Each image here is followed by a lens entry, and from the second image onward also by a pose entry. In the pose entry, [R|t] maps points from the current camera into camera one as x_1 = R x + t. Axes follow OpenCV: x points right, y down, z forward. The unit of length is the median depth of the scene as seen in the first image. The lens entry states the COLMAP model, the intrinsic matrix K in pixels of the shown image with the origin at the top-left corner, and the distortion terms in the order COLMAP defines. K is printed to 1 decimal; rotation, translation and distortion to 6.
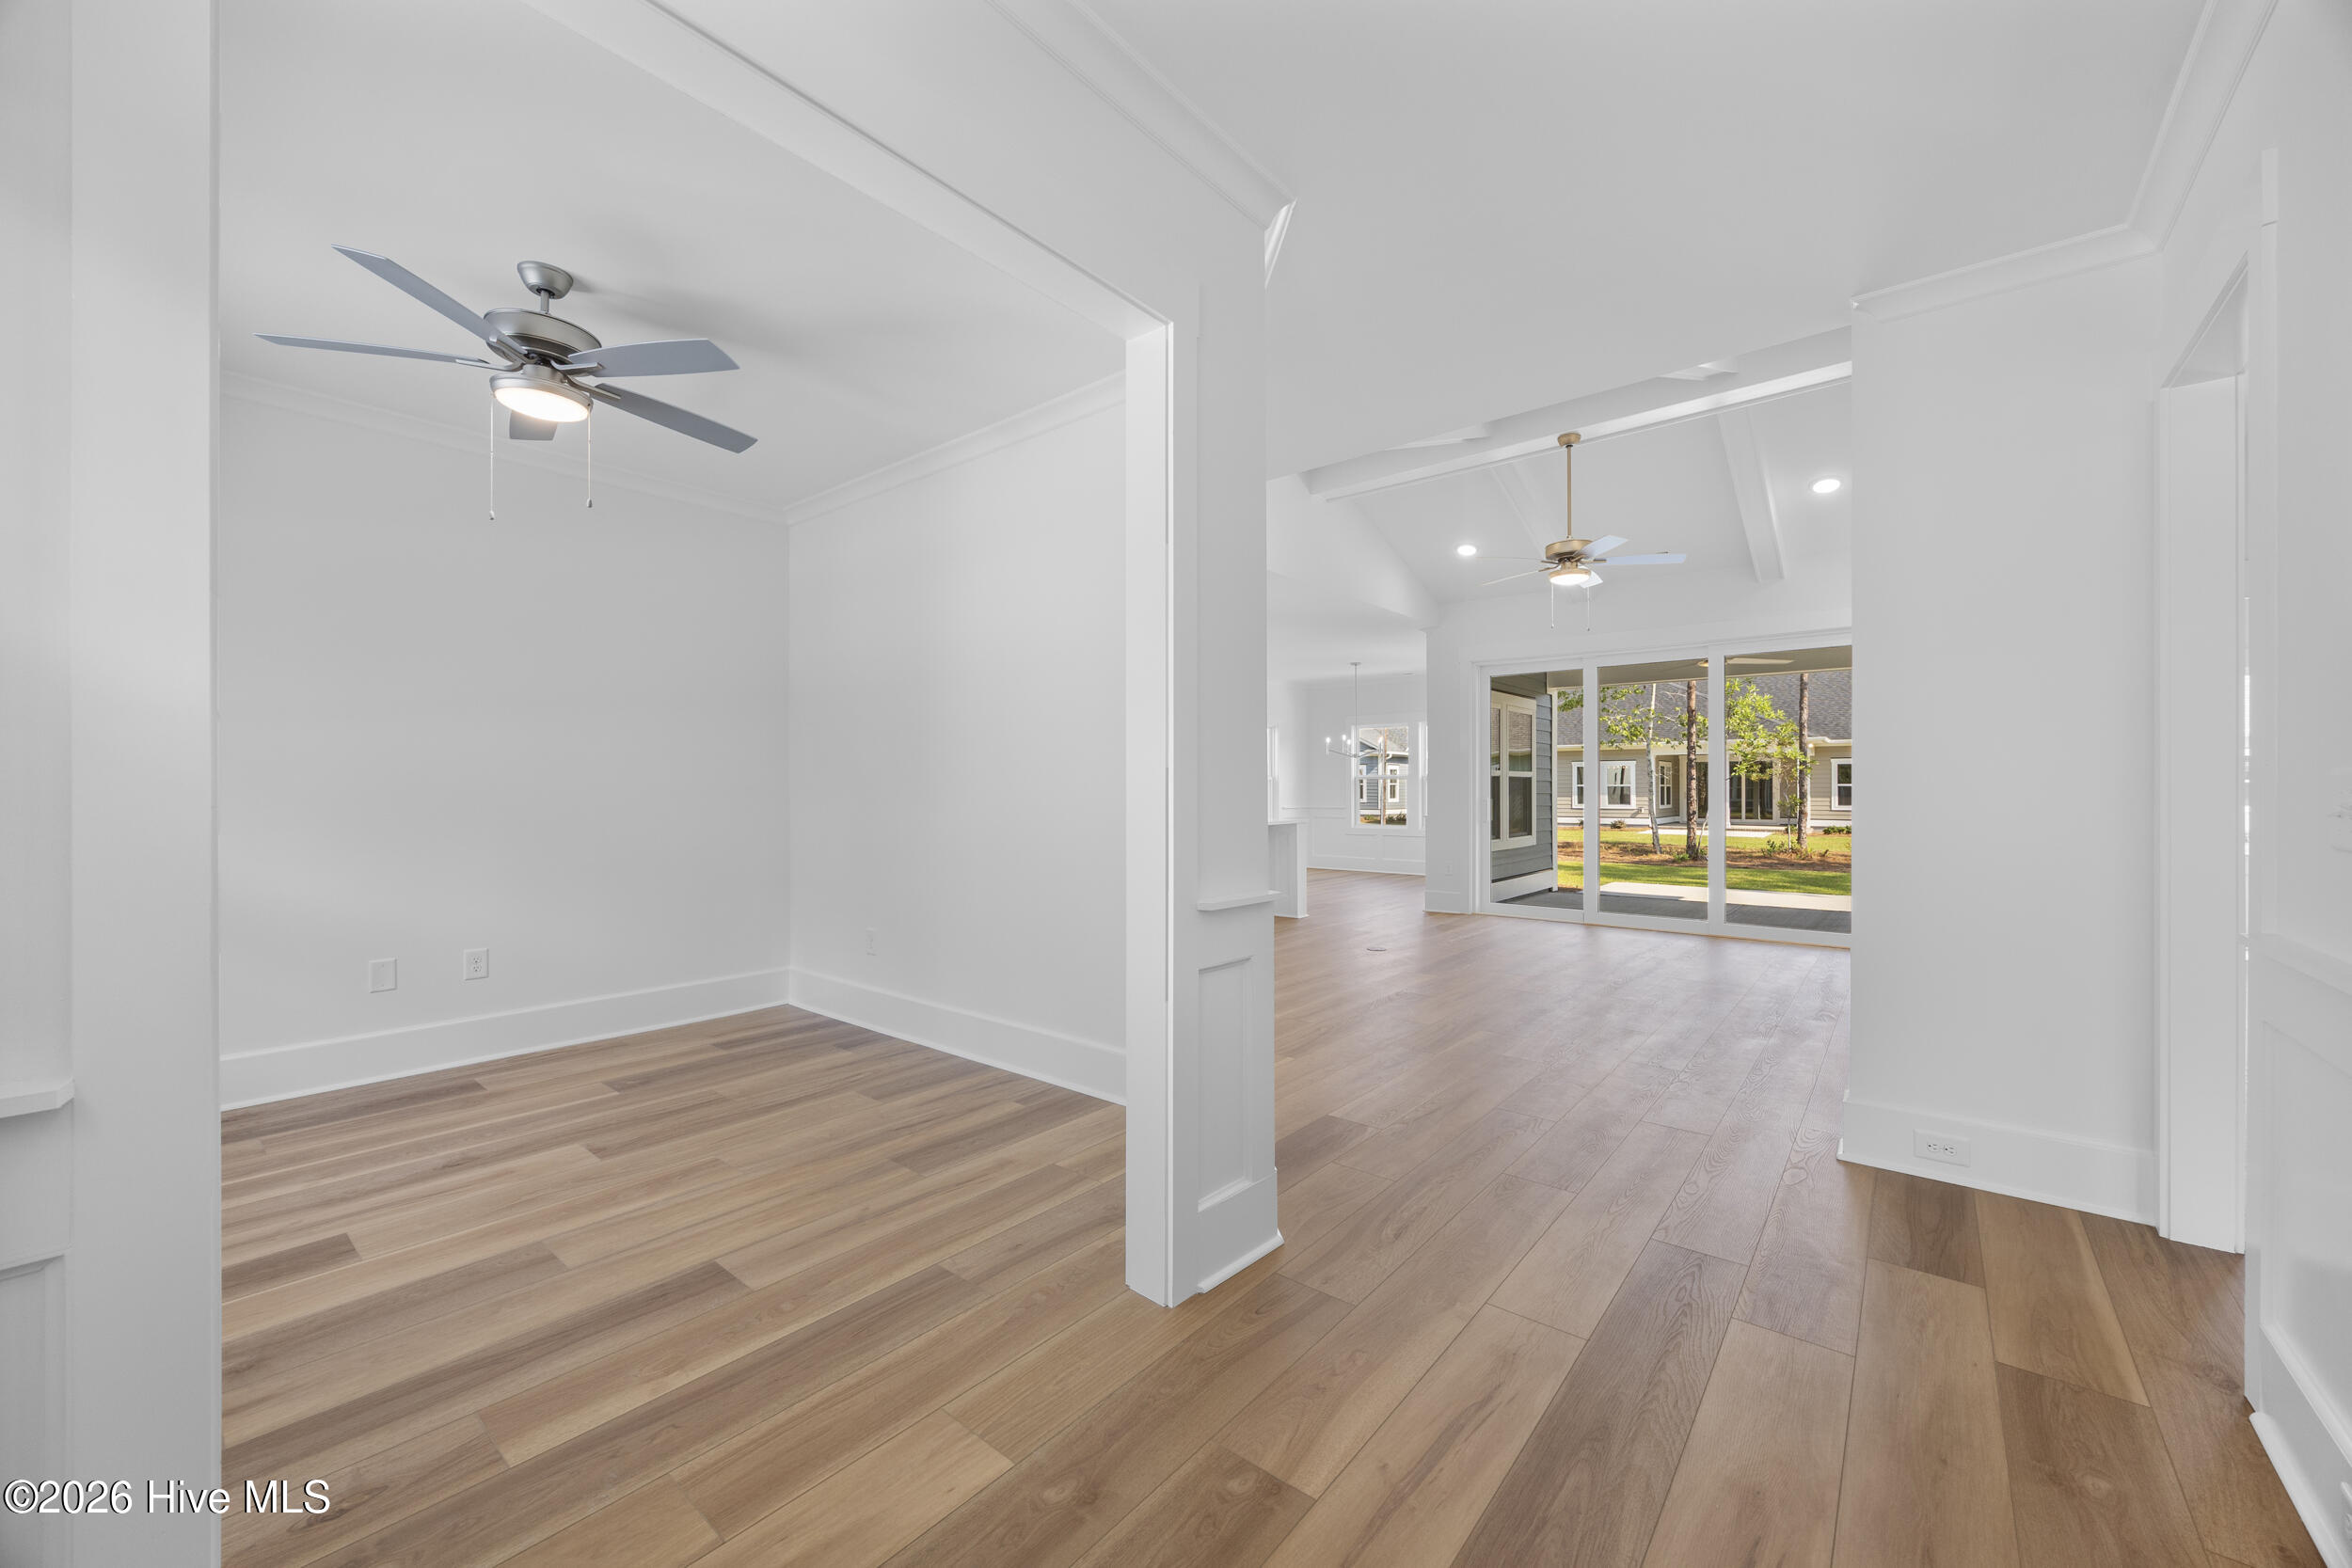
lens RADIAL K [[896.8, 0, 1162.7], [0, 896.8, 785.5], [0, 0, 1]] dist [0.001743, 0.000013]
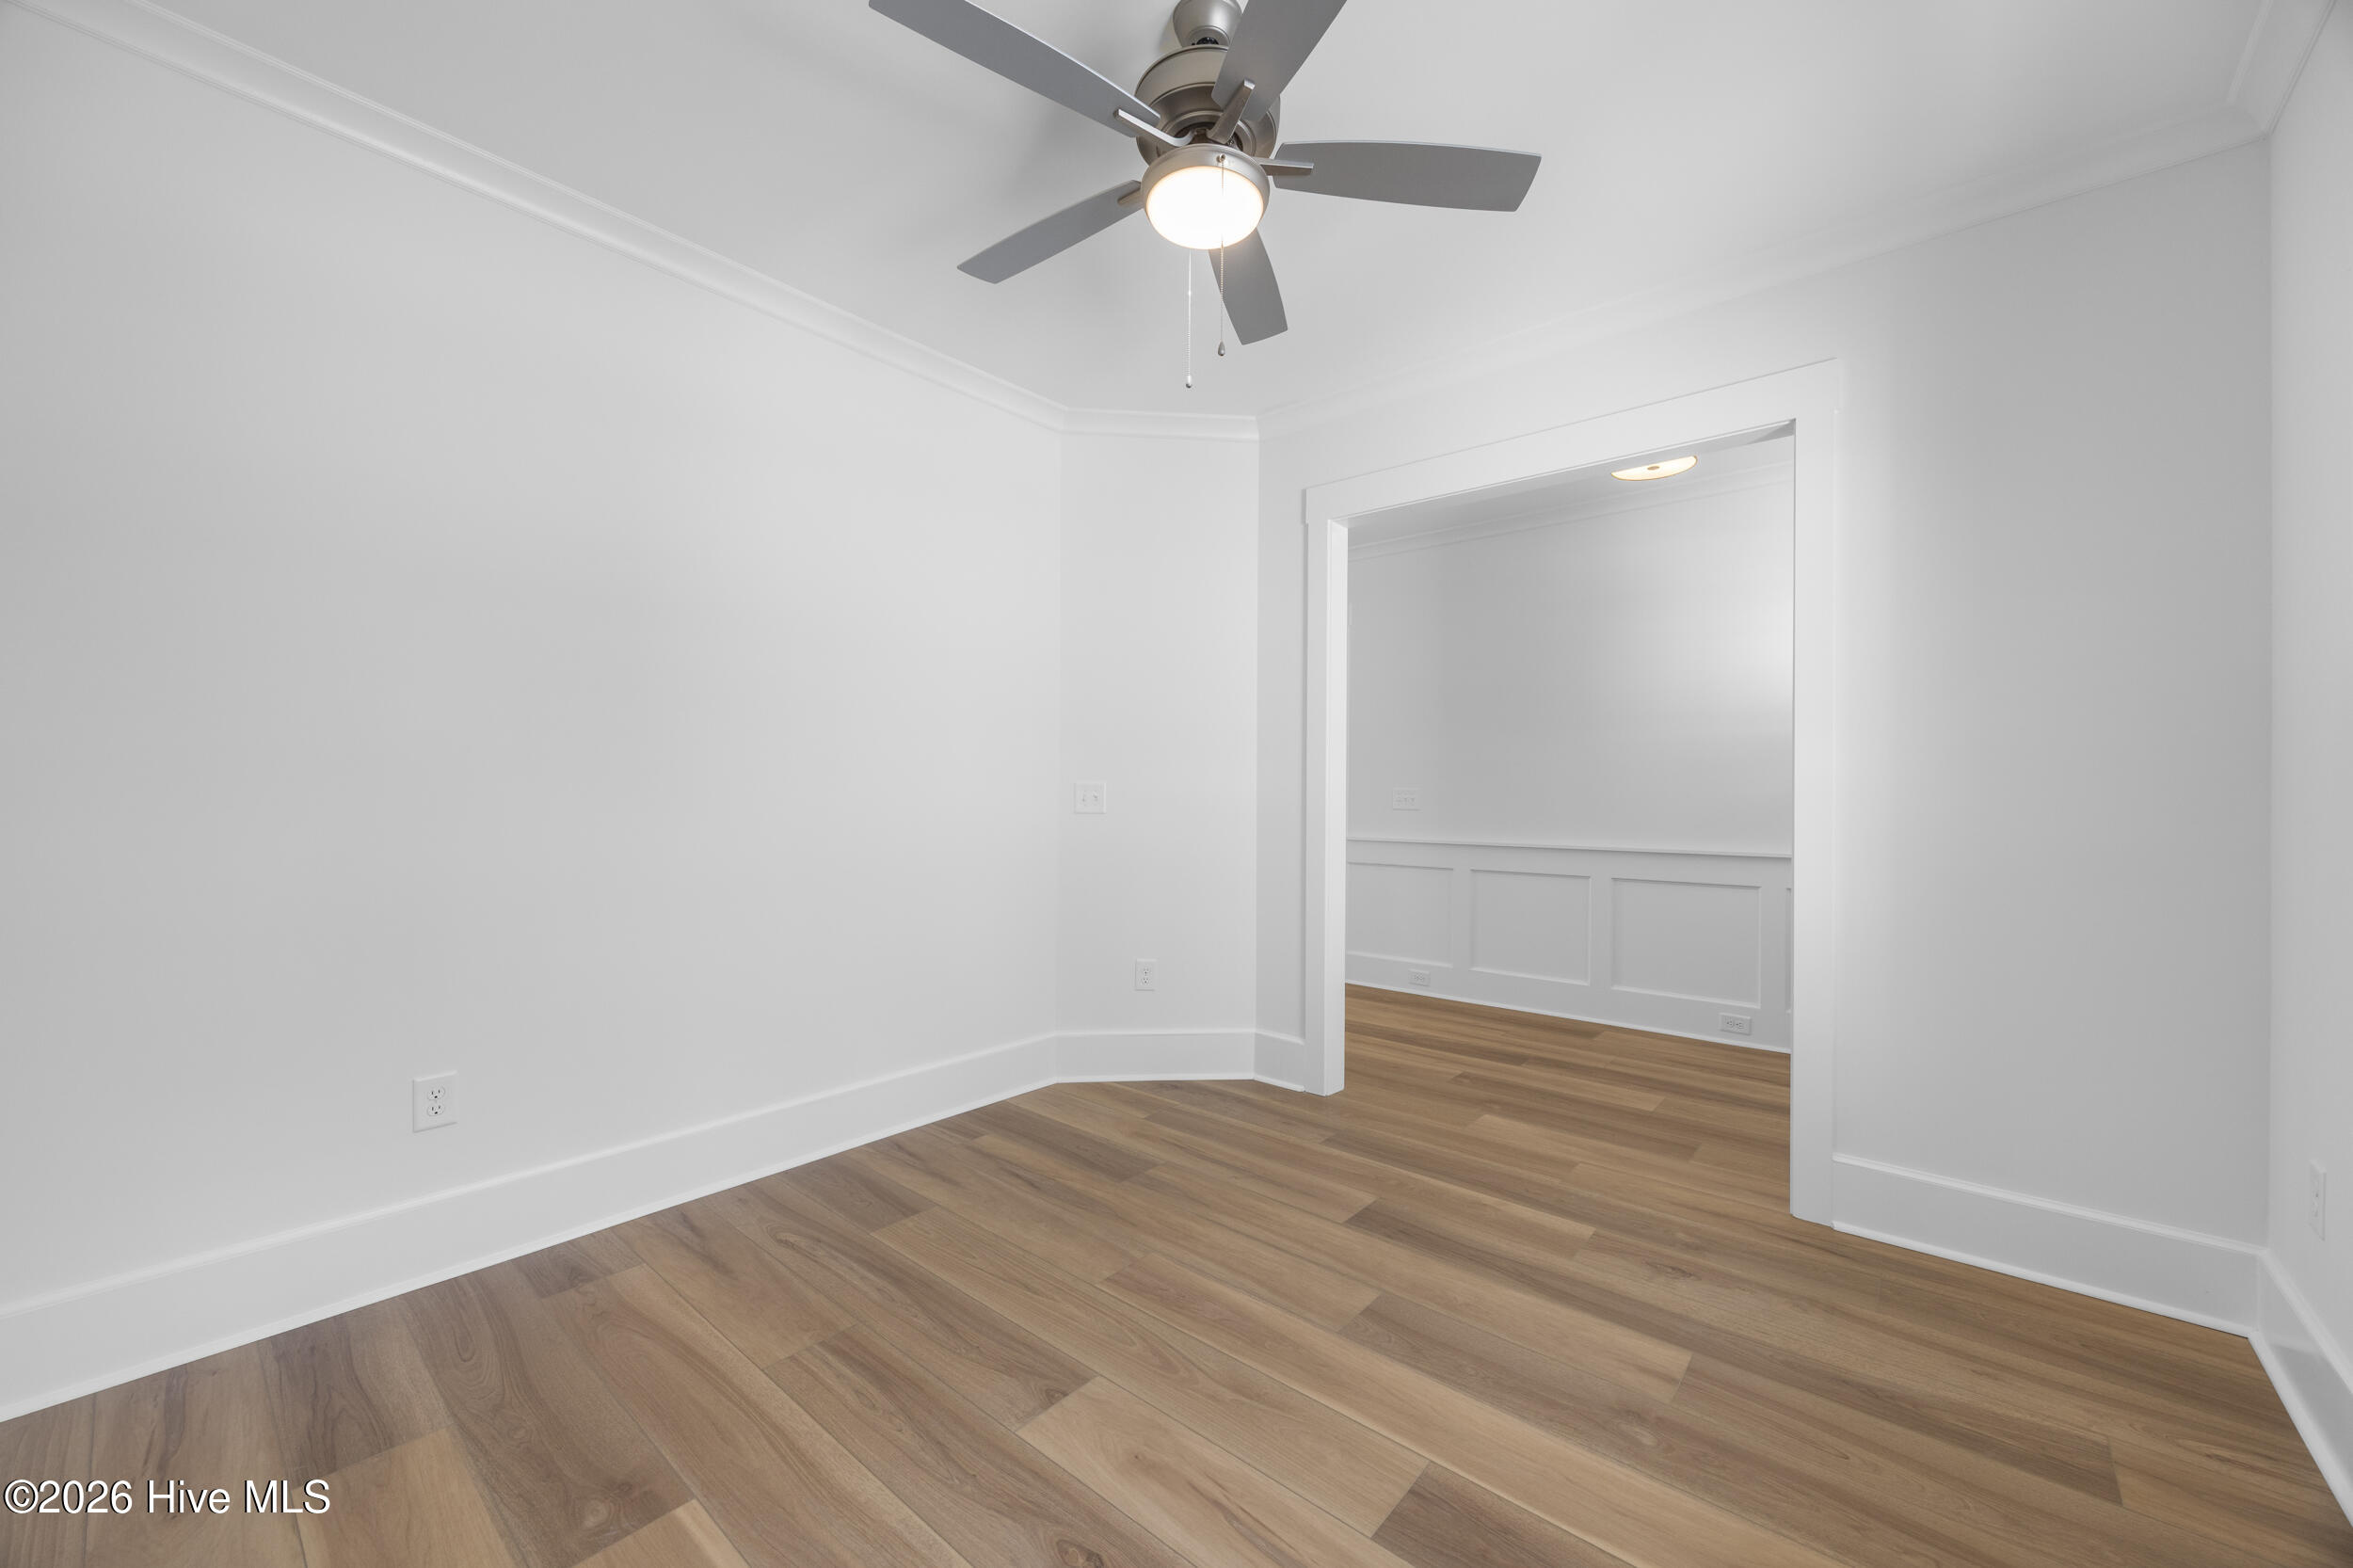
lens RADIAL K [[897.3, 0, 1163.2], [0, 897.3, 785.5], [0, 0, 1]] dist [0.001743, 0.000013]
pose [[0.017833, 0.014089, 0.999742, -1.376409], [-0.011871, 0.999833, -0.013878, 0.011142], [-0.999770, -0.011621, 0.017997, 1.032109]]
